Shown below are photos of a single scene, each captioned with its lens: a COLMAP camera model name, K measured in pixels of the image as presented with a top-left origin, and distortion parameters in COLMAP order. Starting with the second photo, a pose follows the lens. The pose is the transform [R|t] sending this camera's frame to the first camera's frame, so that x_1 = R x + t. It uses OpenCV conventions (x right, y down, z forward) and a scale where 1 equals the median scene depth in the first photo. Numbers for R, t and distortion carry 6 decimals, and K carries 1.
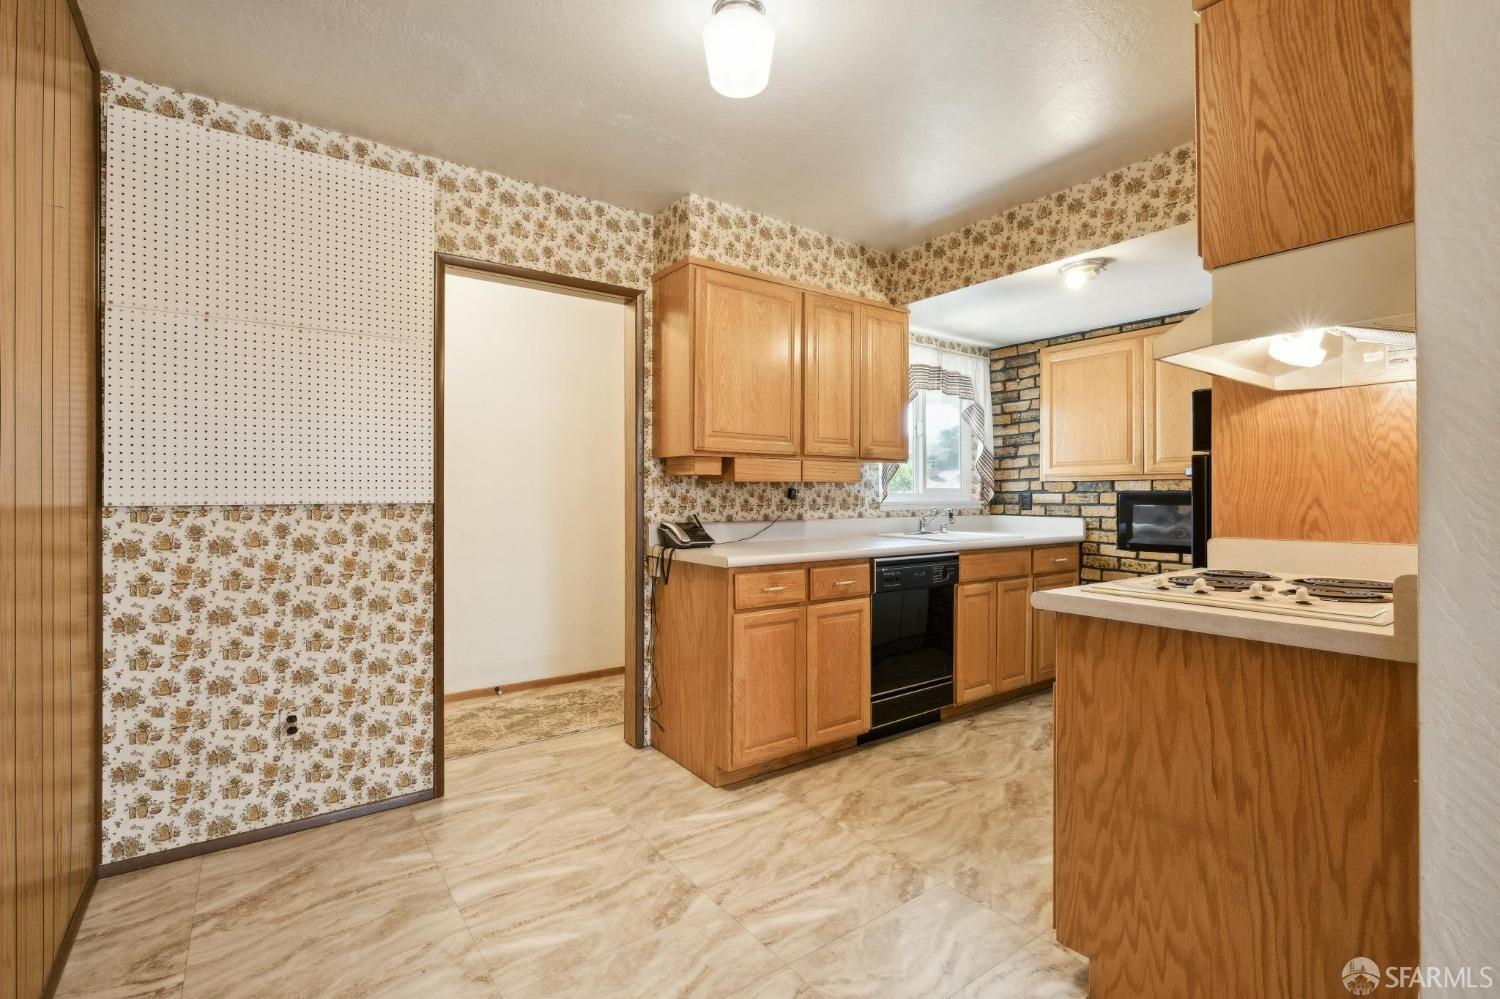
lens RADIAL K [[667.2, 0, 737.9], [0, 667.2, 495.1], [0, 0, 1]] dist [0.000186, 0.000278]
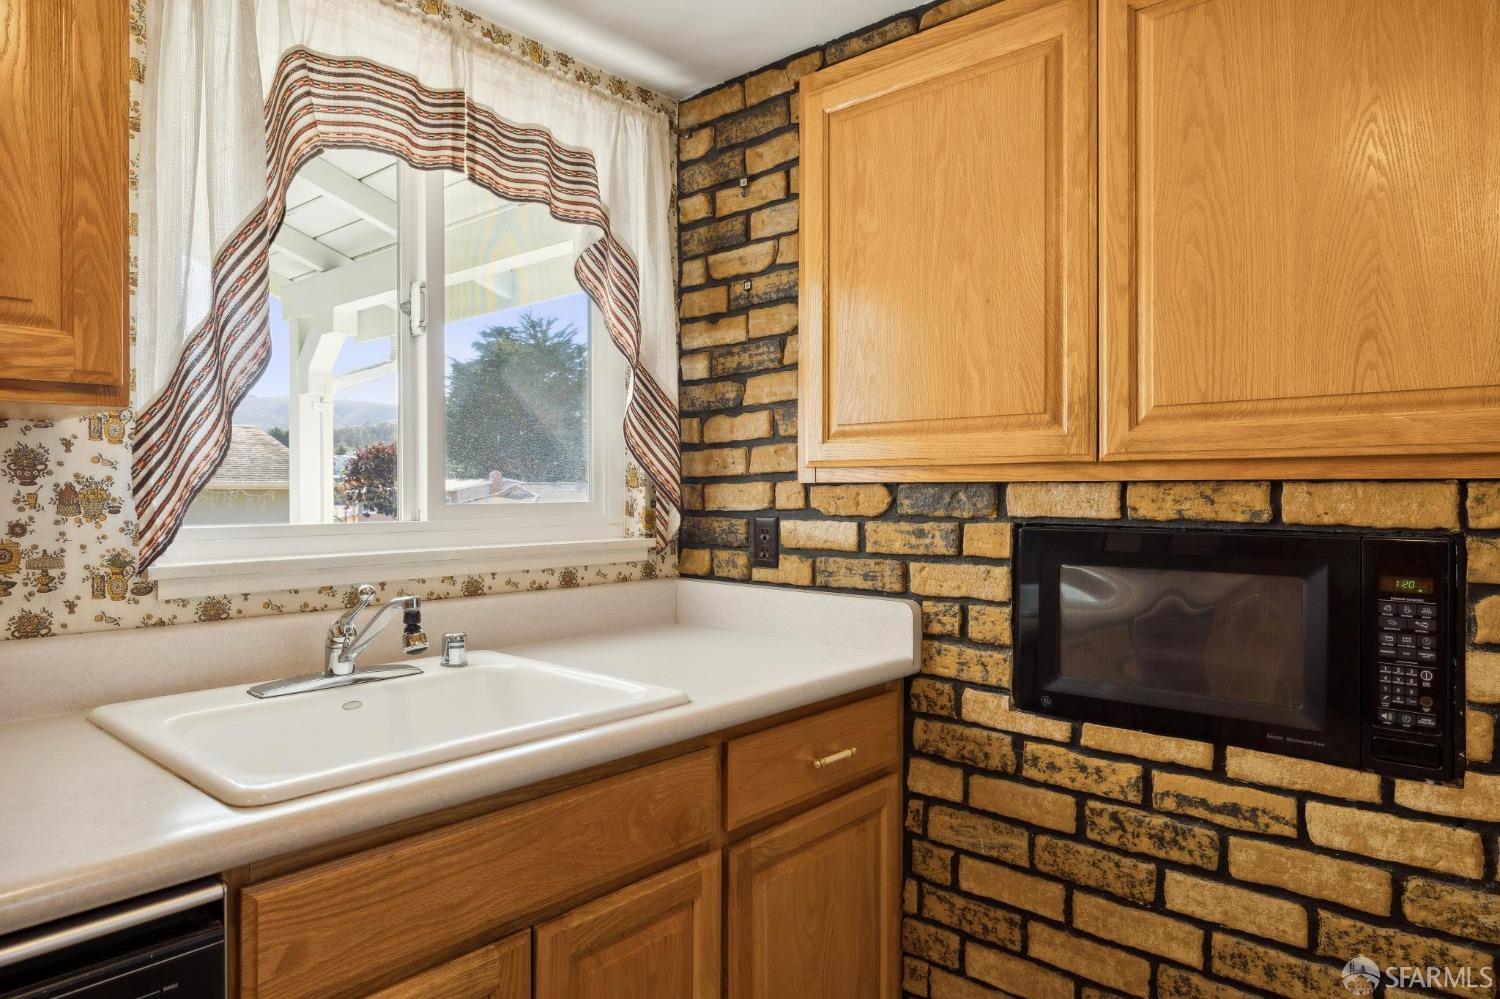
lens RADIAL K [[910.5, 0, 744.1], [0, 910.5, 494.8], [0, 0, 1]] dist [-0.001186, 0.001217]
pose [[0.968229, 0.000791, 0.250064, 0.338116], [-0.001364, 0.999997, 0.002117, -0.016628], [-0.250062, -0.002390, 0.968227, 0.614640]]
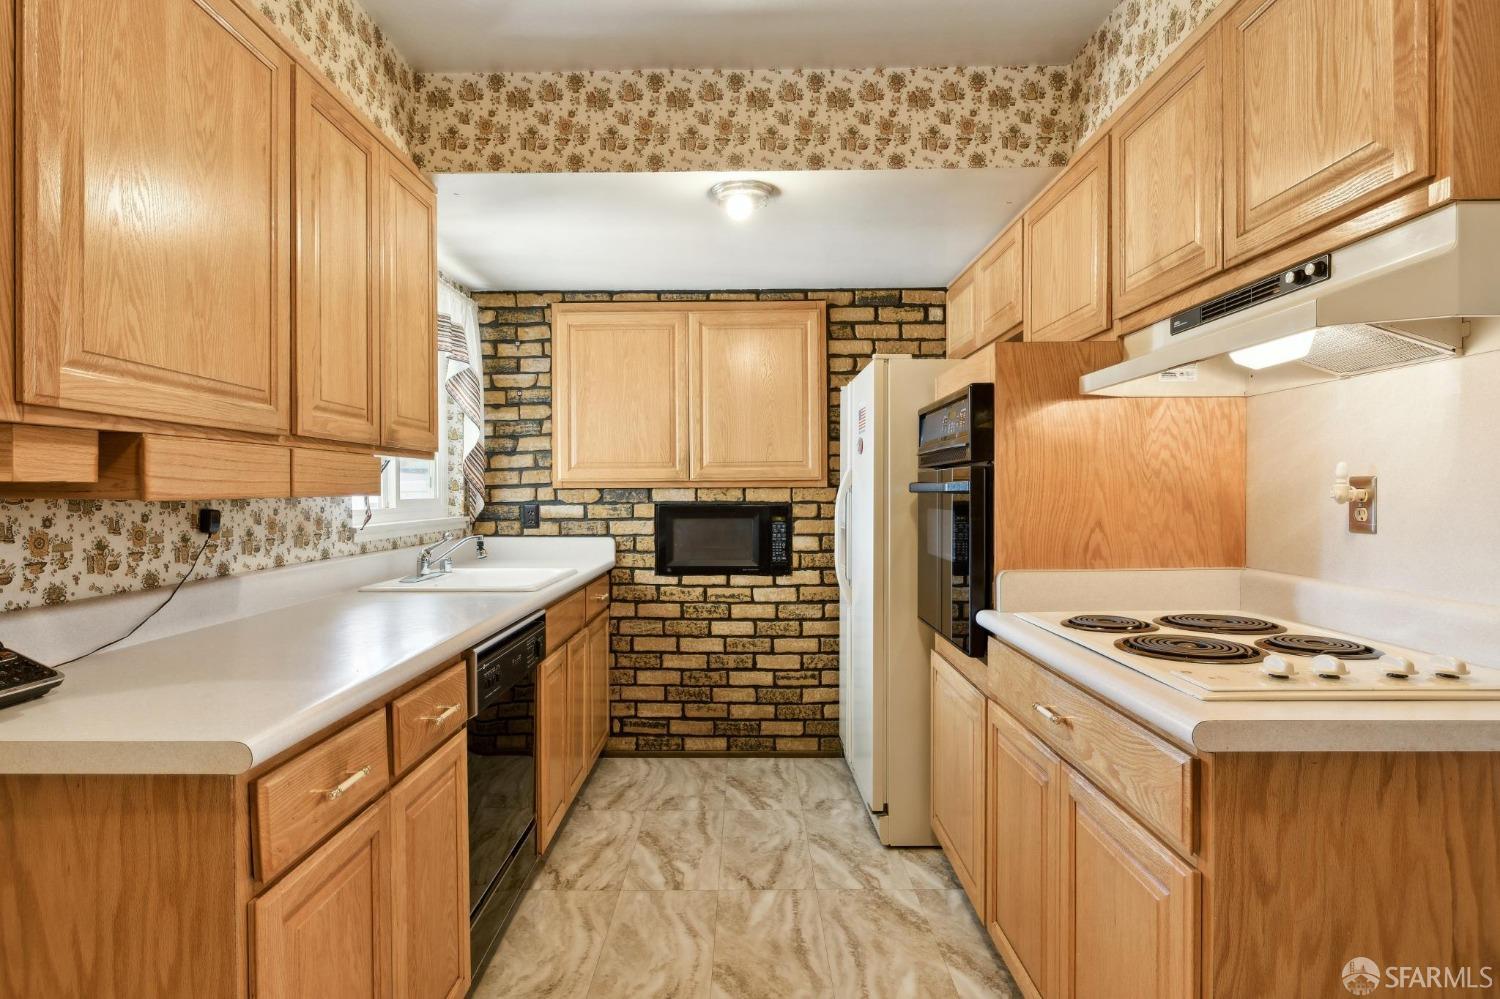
lens RADIAL K [[775.7, 0, 736.3], [0, 775.7, 504.2], [0, 0, 1]] dist [-0.004811, 0.000956]
pose [[0.592117, -0.017283, 0.805667, -0.112355], [0.005753, 0.999835, 0.017221, -0.017838], [-0.805831, -0.005562, 0.592119, 0.369850]]
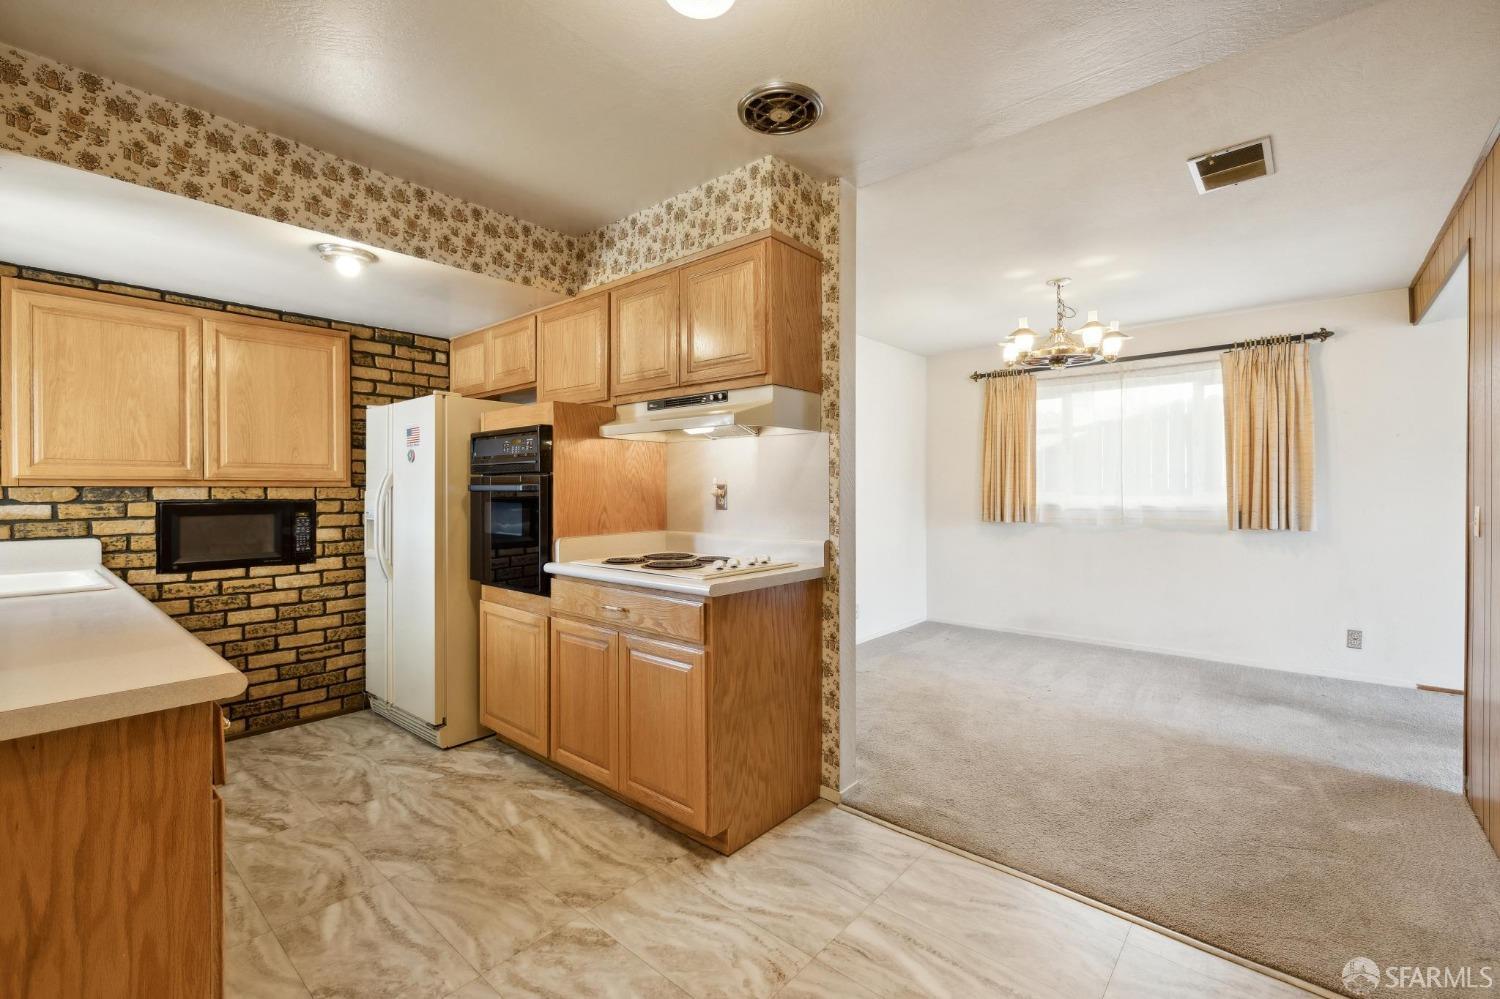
lens RADIAL K [[649.4, 0, 738.8], [0, 649.4, 493.1], [0, 0, 1]] dist [0.000392, -0.000441]
pose [[-0.223401, -0.006095, 0.974707, -0.325687], [0.001170, 0.999978, 0.006521, -0.018129], [-0.974726, 0.002598, -0.223389, 0.489438]]
